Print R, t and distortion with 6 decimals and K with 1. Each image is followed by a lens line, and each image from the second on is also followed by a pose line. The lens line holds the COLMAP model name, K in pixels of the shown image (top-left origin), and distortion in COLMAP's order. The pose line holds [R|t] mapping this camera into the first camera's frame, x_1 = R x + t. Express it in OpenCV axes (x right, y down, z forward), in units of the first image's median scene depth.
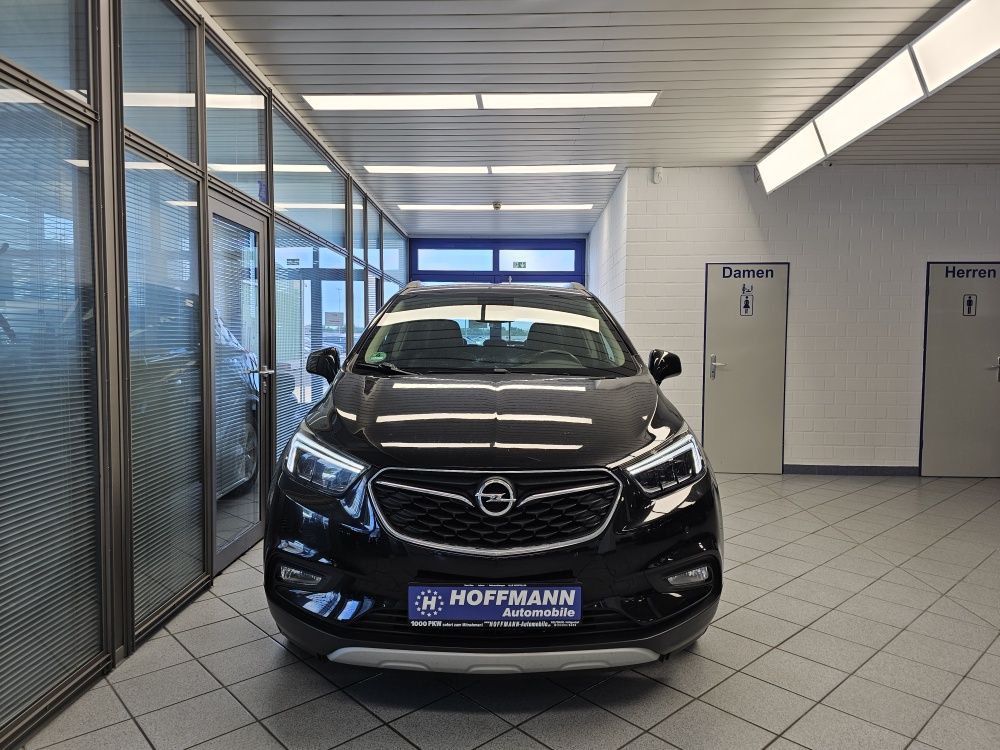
lens RADIAL K [[691.8, 0, 506.6], [0, 691.8, 359.8], [0, 0, 1]] dist [0.039614, -0.044973]
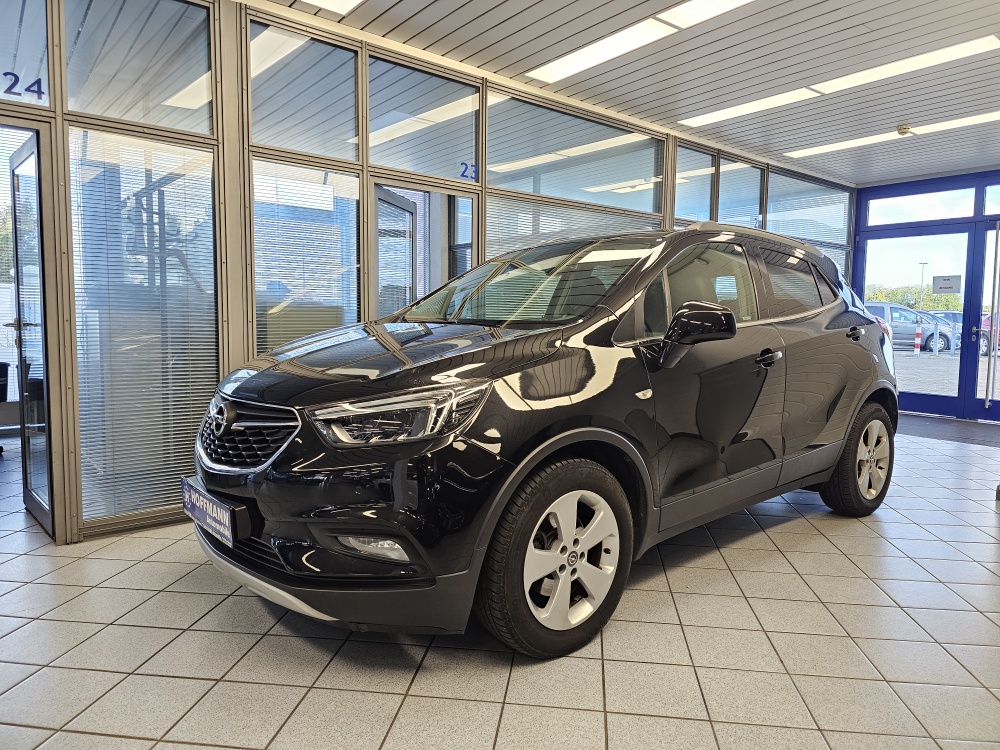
lens RADIAL K [[684.4, 0, 504.9], [0, 684.4, 369.9], [0, 0, 1]] dist [0.069985, -0.078404]
pose [[0.629145, 0.059982, -0.774970, 1.158834], [-0.026808, 0.998099, 0.055488, 0.034448], [0.776825, -0.014135, 0.629558, 0.647087]]
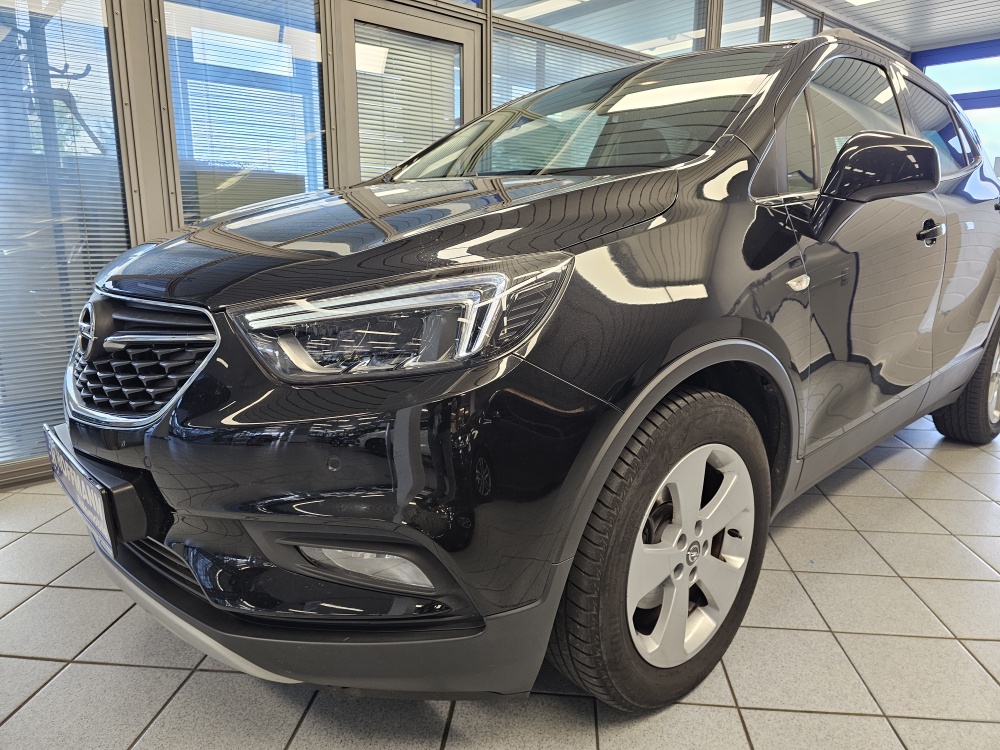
lens RADIAL K [[684.4, 0, 504.9], [0, 684.4, 369.9], [0, 0, 1]] dist [0.069985, -0.078404]
pose [[0.654962, 0.154315, -0.739737, 0.735315], [-0.020954, 0.982259, 0.186354, 0.097671], [0.755371, -0.106555, 0.646576, 0.868935]]
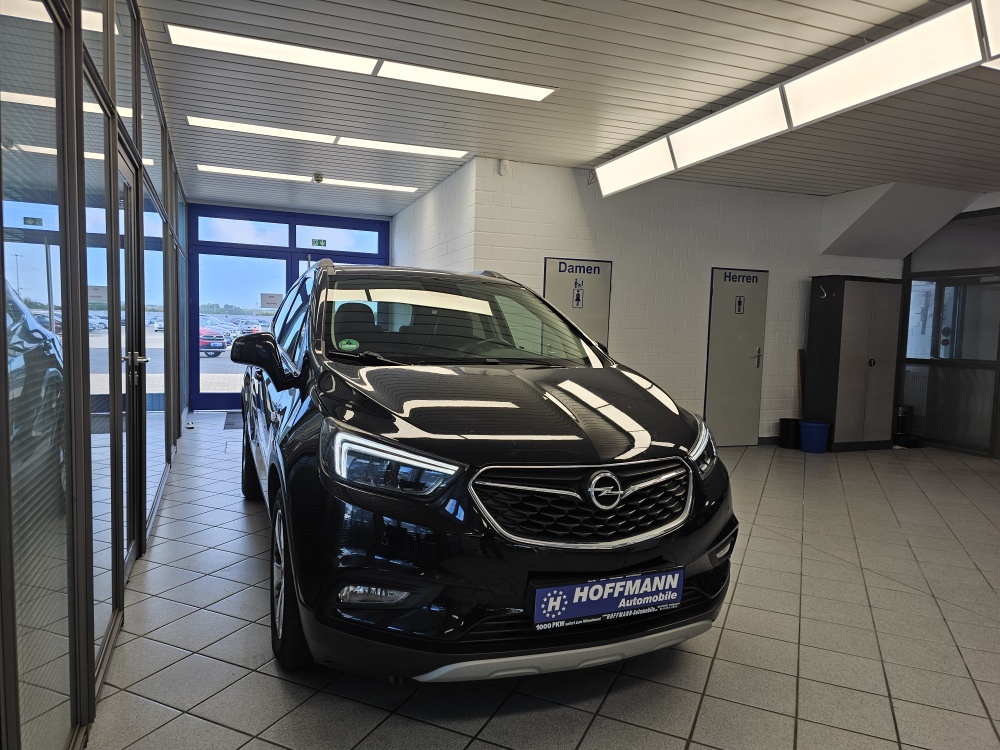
lens RADIAL K [[684.4, 0, 504.9], [0, 684.4, 369.9], [0, 0, 1]] dist [0.069985, -0.078404]
pose [[0.919926, -0.001815, 0.392087, -0.539338], [-0.013510, 0.999249, 0.036324, -0.010179], [-0.391858, -0.038713, 0.919211, 0.151881]]
